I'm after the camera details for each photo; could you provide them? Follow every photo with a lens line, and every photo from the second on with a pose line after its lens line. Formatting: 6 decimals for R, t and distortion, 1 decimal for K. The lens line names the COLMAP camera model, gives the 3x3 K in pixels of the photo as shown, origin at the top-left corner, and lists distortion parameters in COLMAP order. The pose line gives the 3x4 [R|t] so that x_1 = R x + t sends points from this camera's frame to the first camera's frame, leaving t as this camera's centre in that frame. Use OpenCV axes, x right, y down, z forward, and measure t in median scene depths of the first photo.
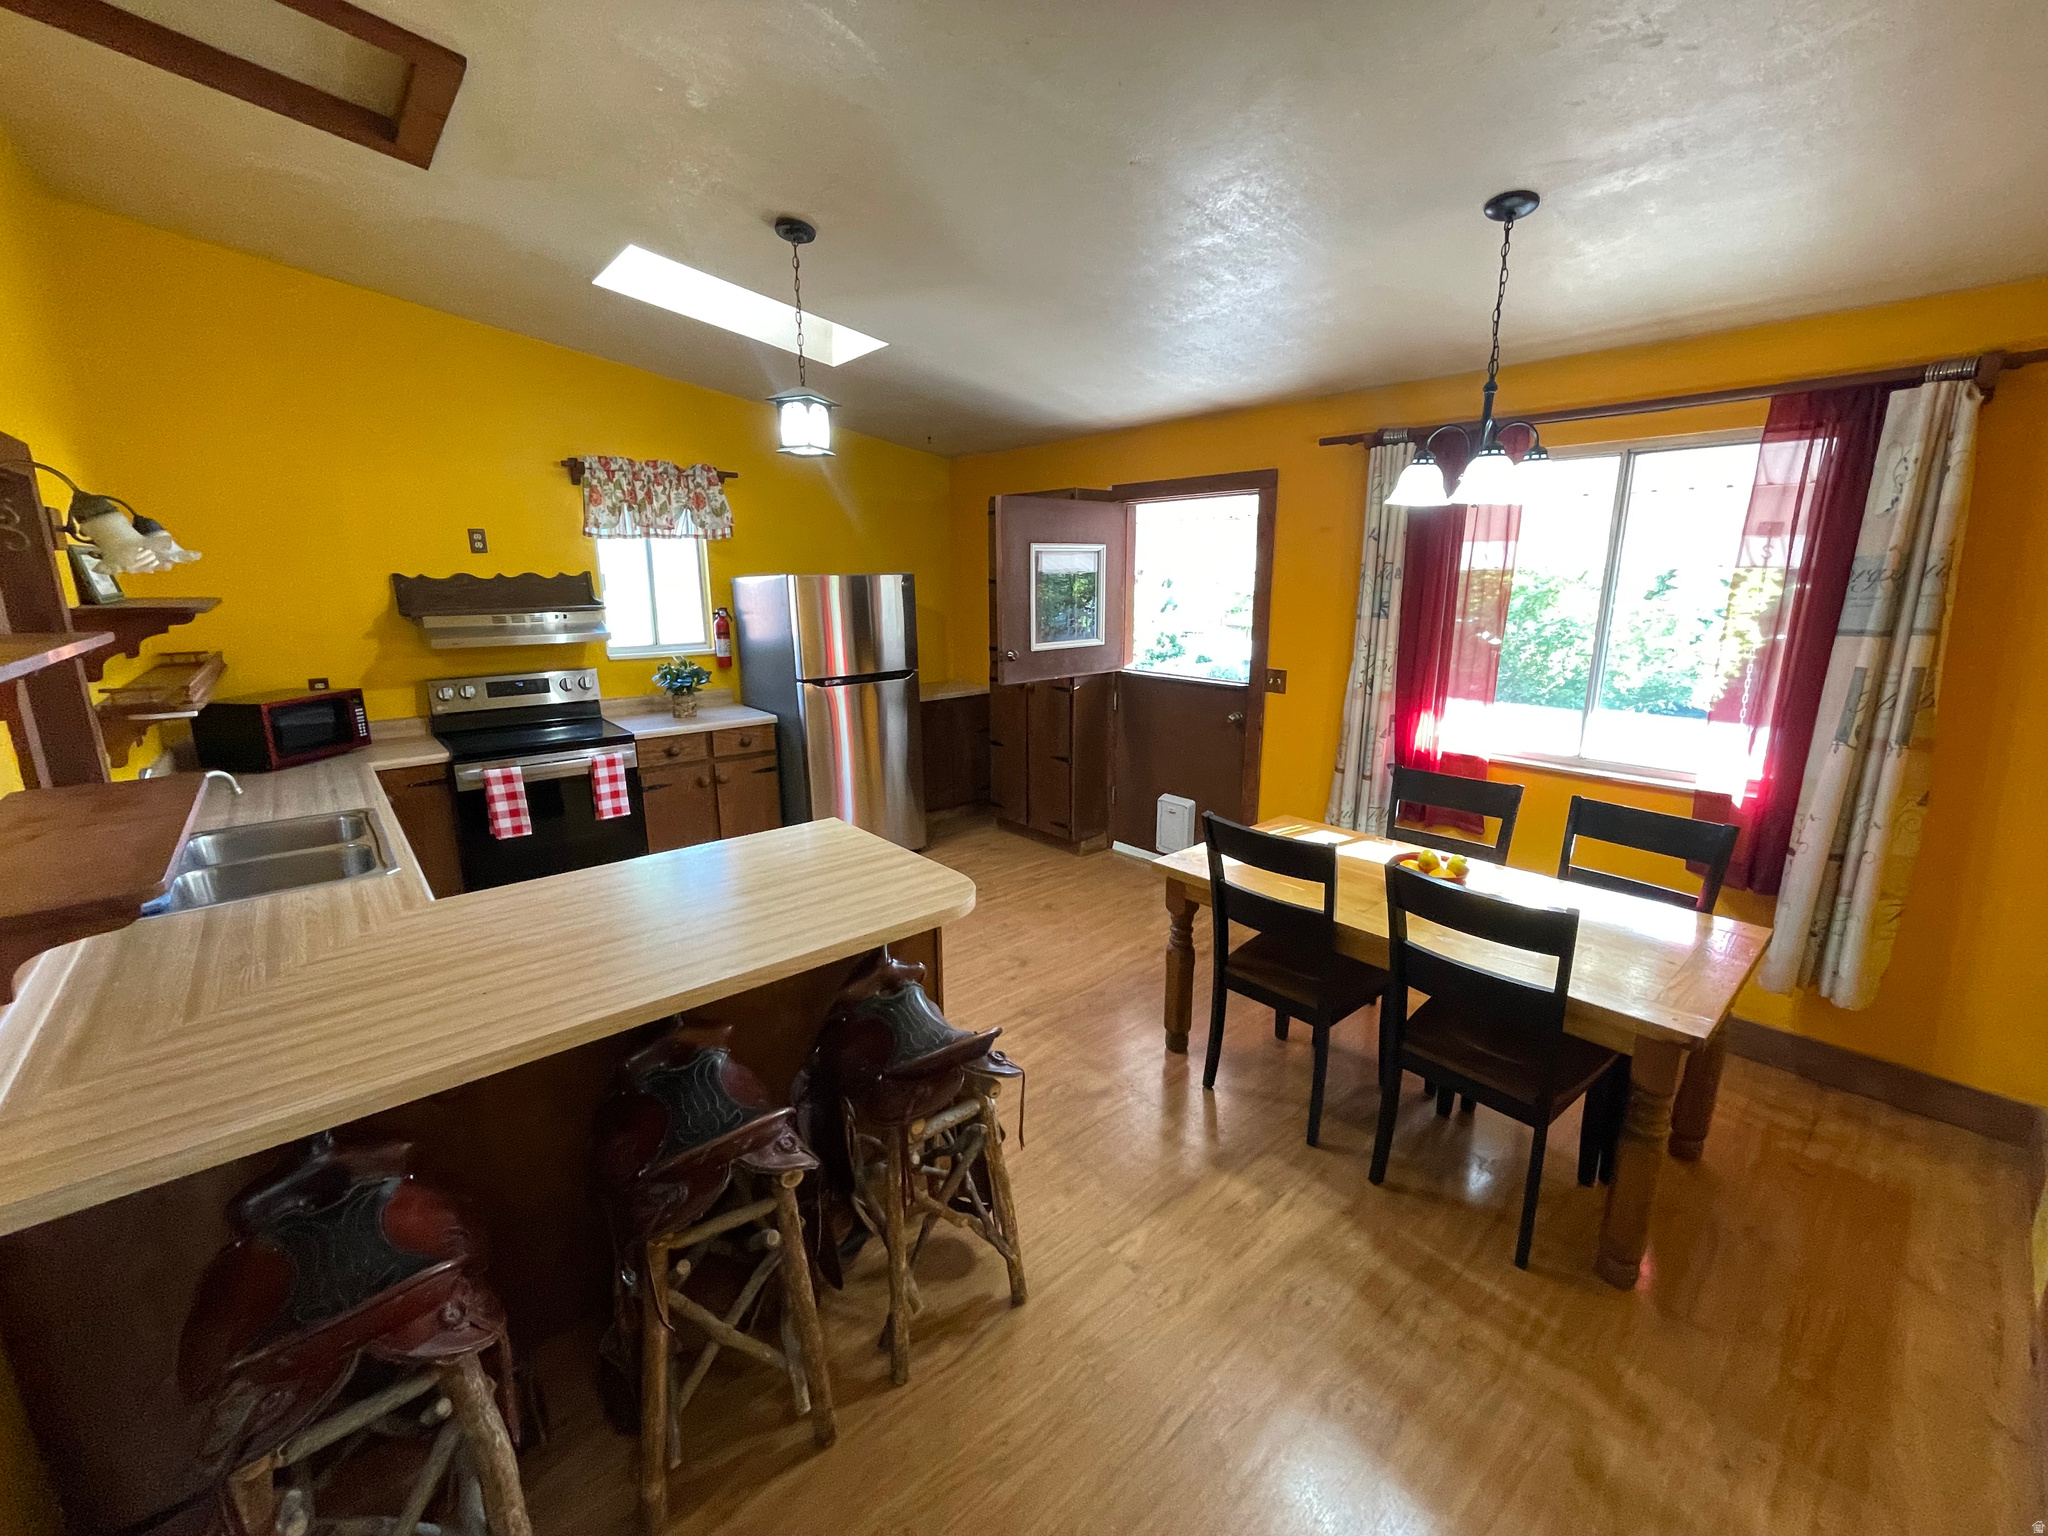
lens RADIAL K [[836.7, 0, 1025.8], [0, 836.7, 766.0], [0, 0, 1]] dist [-0.003308, 0.000425]
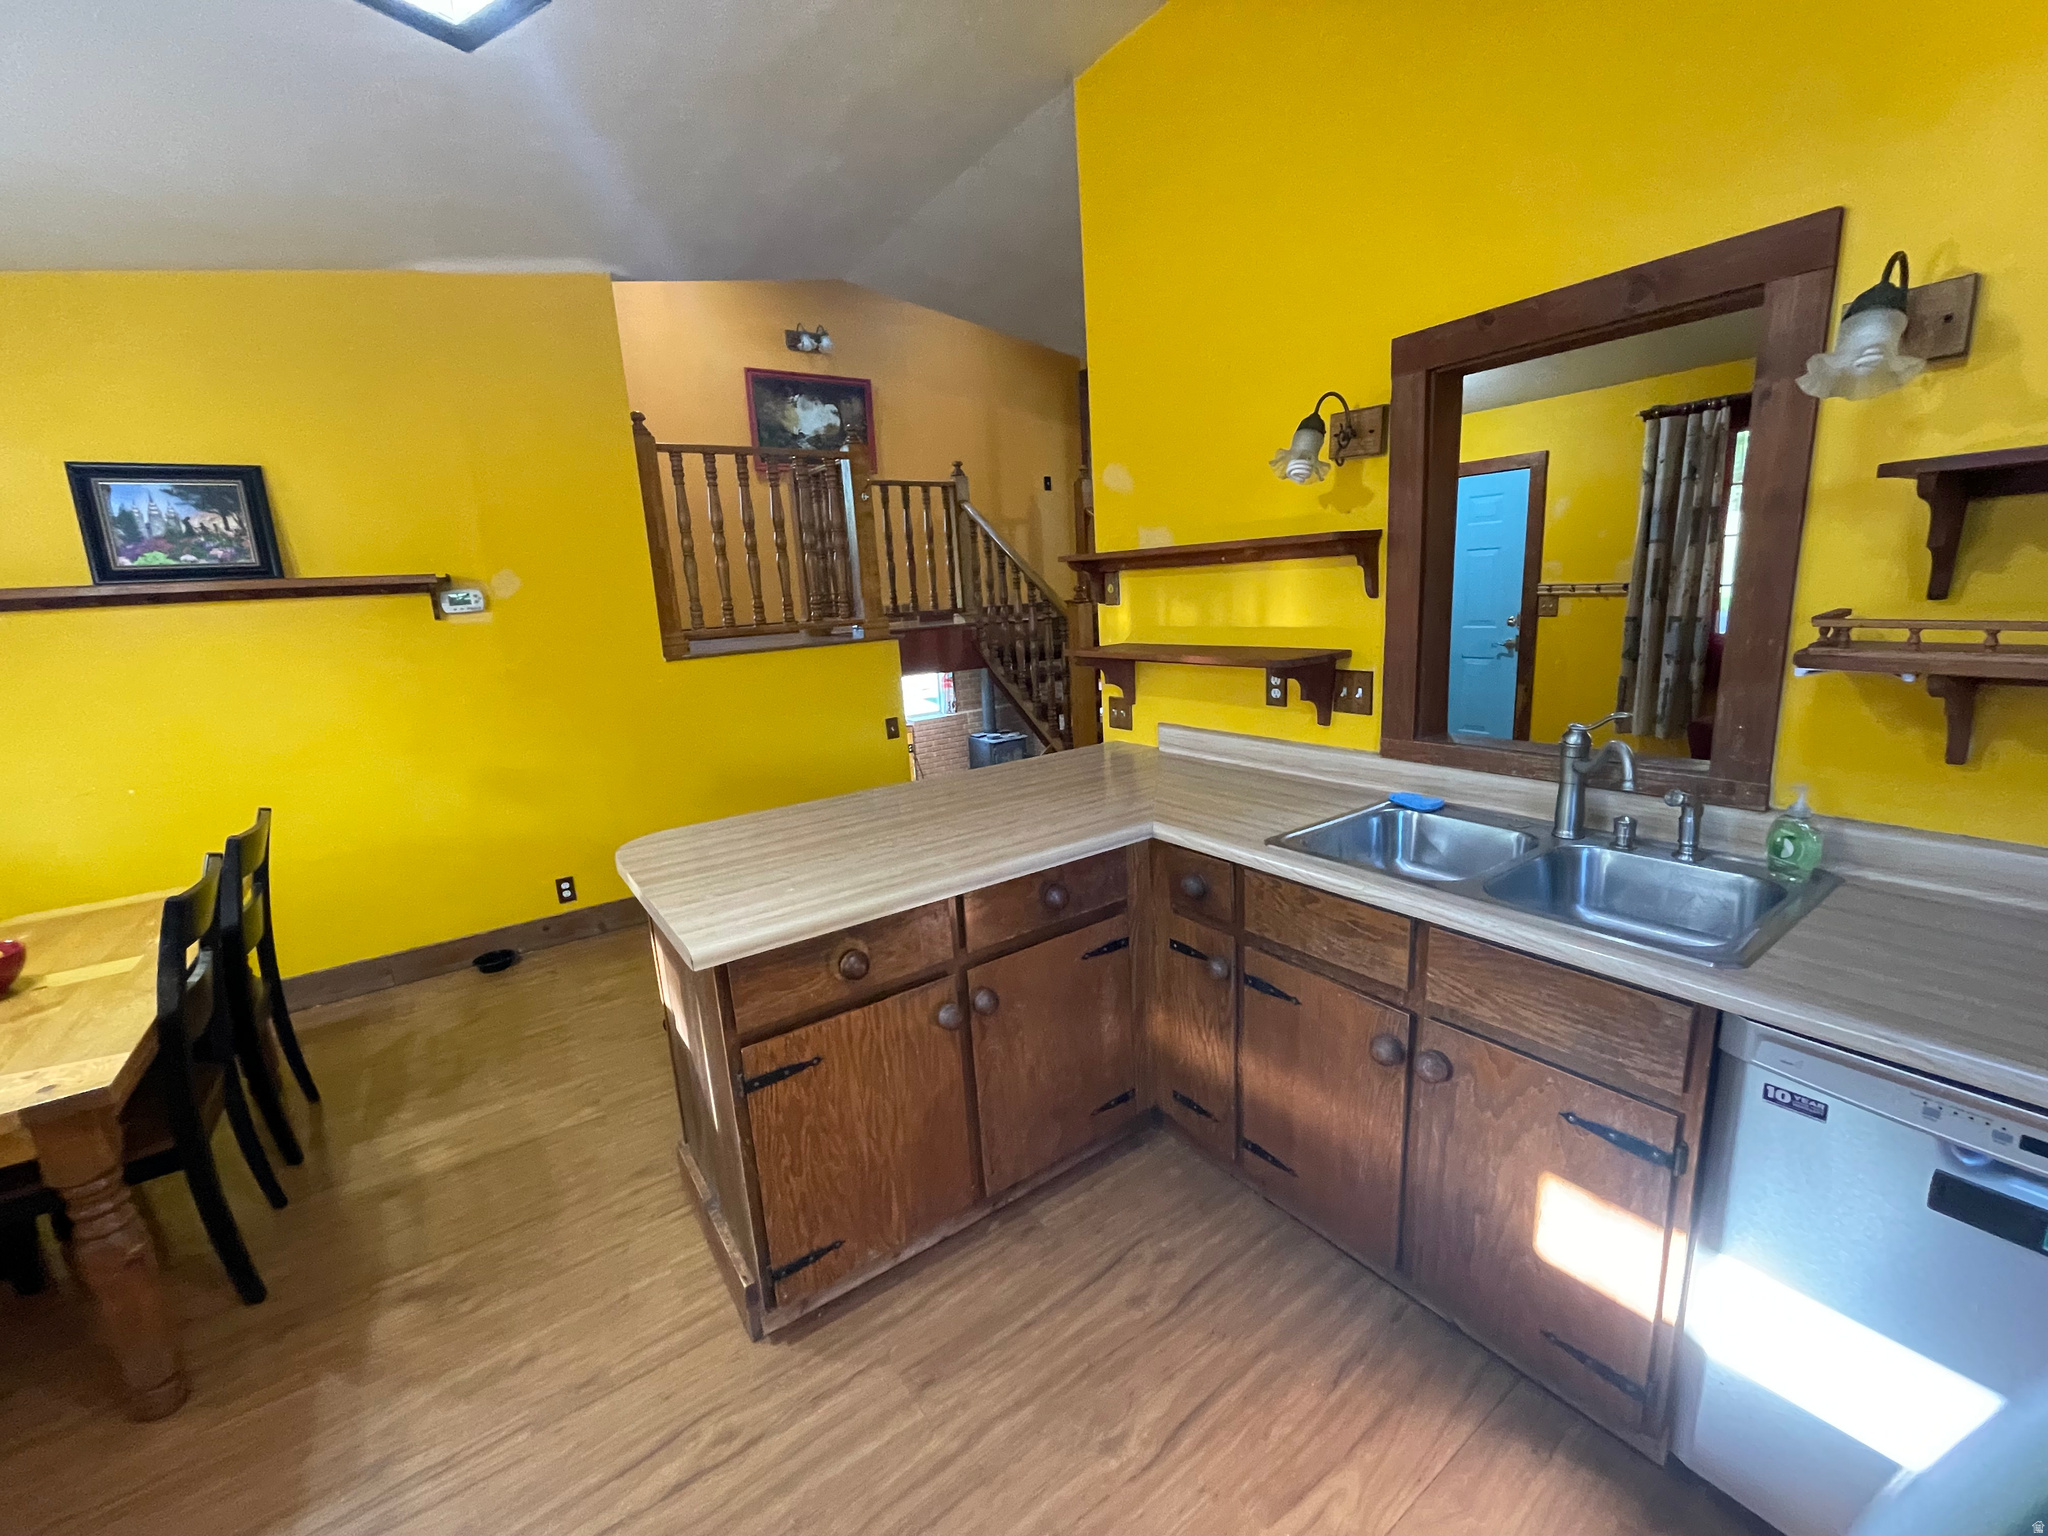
lens RADIAL K [[836.7, 0, 1029.5], [0, 836.7, 761.8], [0, 0, 1]] dist [-0.003308, 0.000425]
pose [[-0.993472, 0.036984, 0.107915, -0.477957], [0.079370, 0.903578, 0.421008, -0.239759], [-0.081939, 0.426825, -0.900615, 1.337543]]
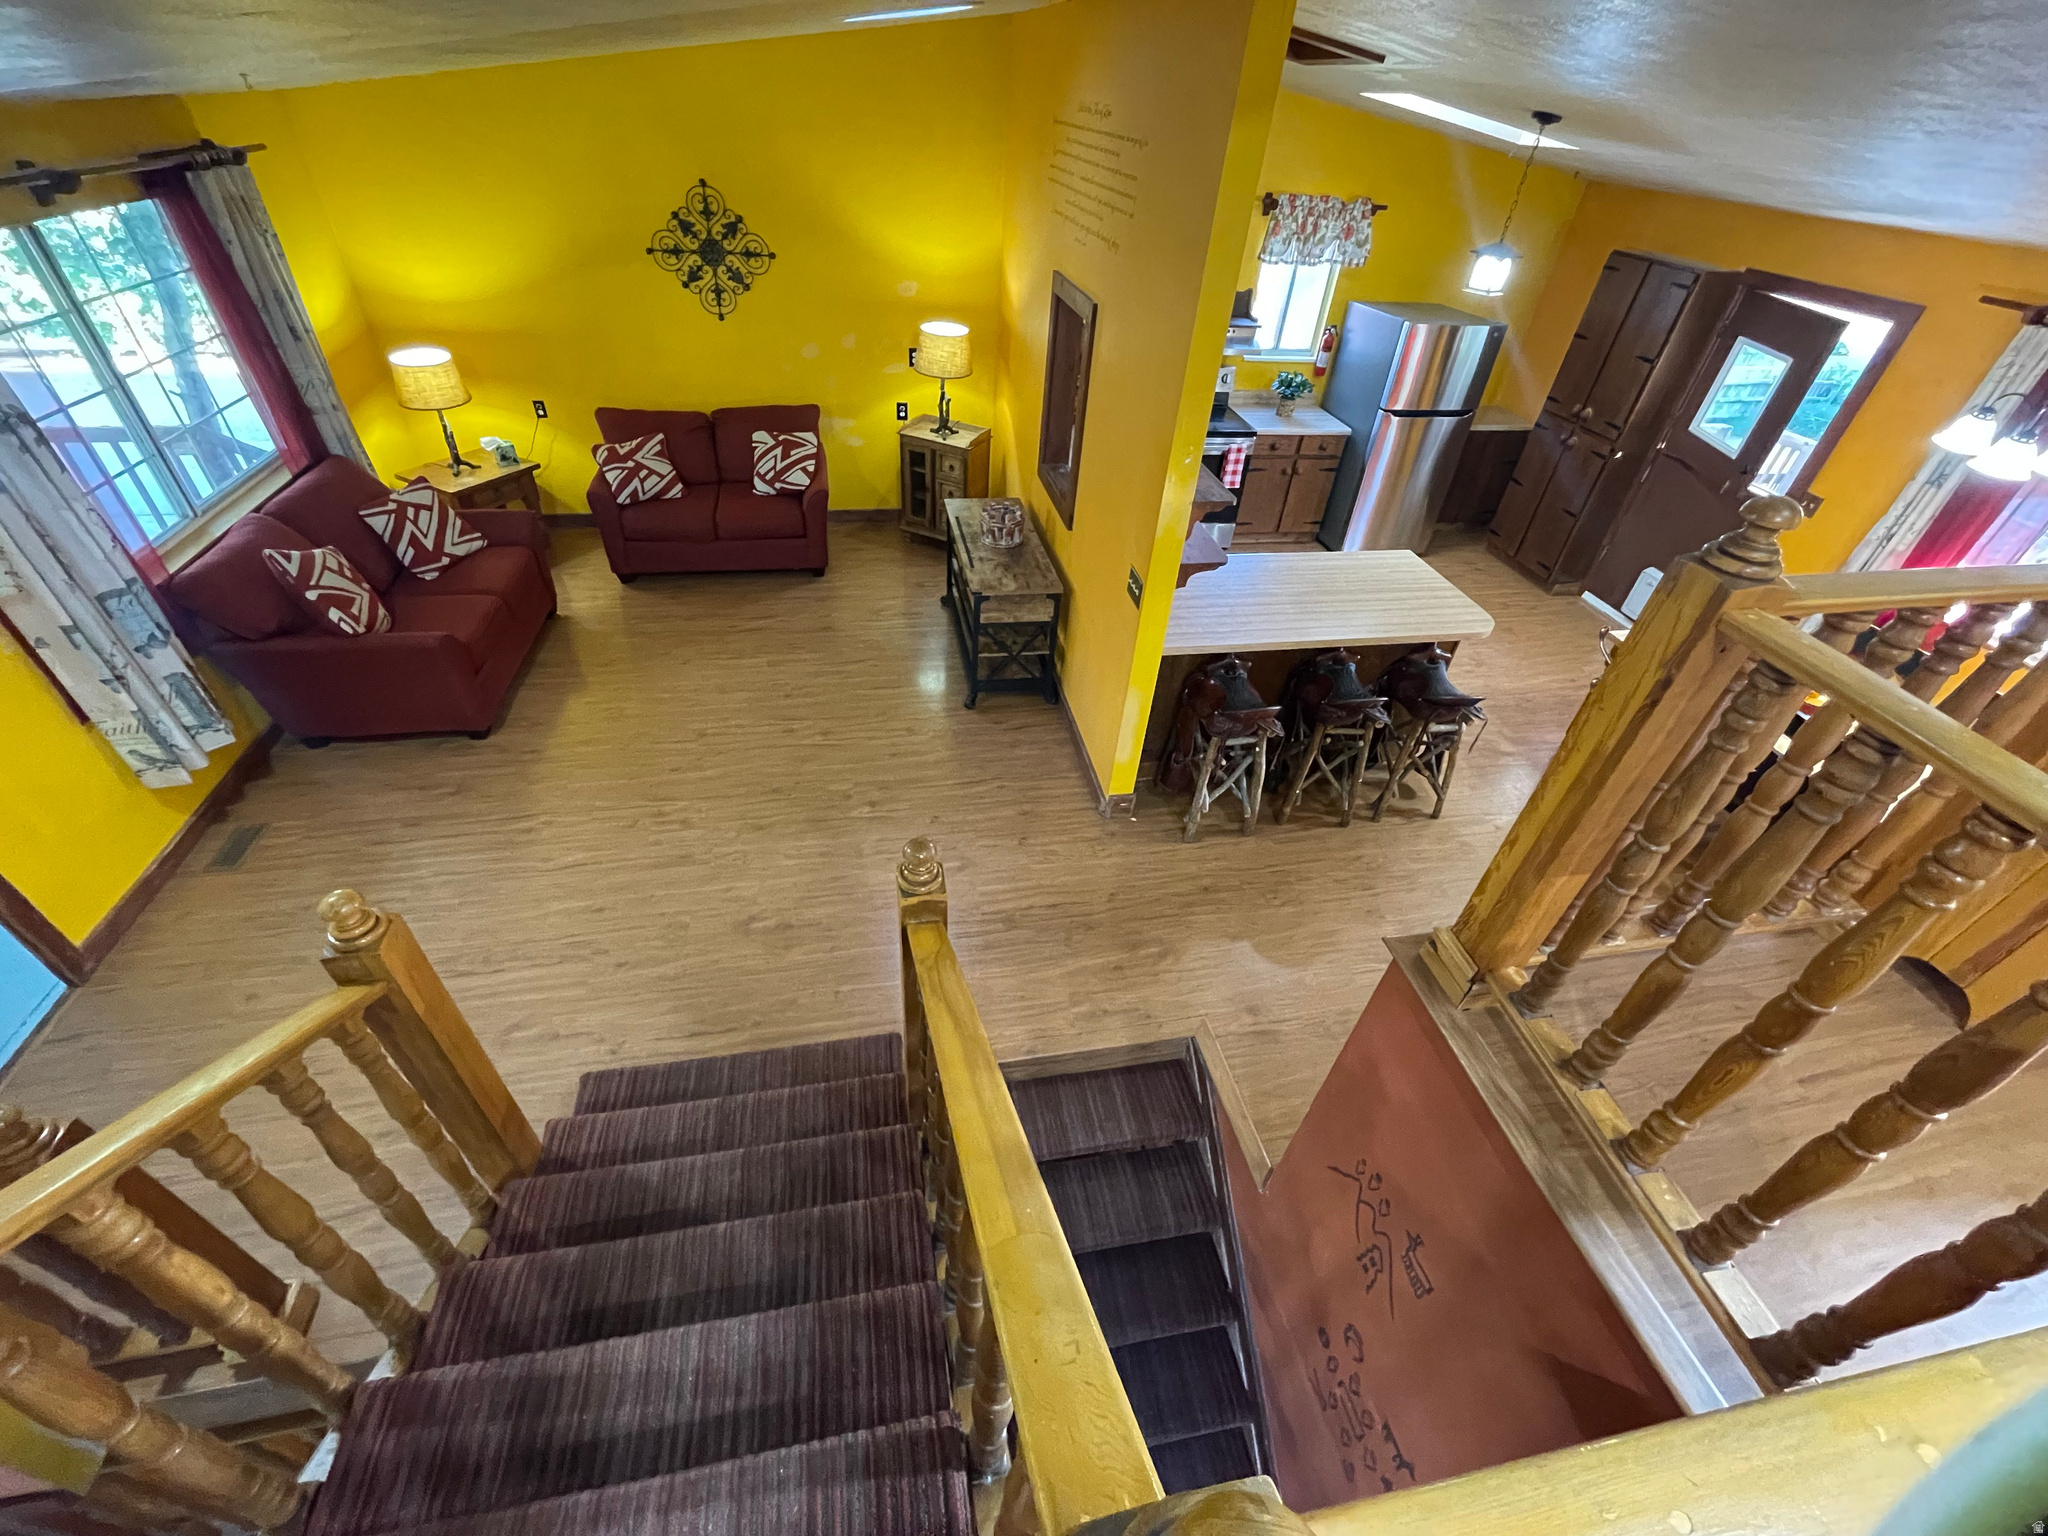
lens RADIAL K [[836.7, 0, 1022.5], [0, 836.7, 764.5], [0, 0, 1]] dist [-0.003308, 0.000425]
pose [[0.863304, 0.359425, -0.354288, -0.143623], [-0.174727, 0.871445, 0.458316, -0.185516], [0.473473, -0.333762, 0.815123, -0.819505]]
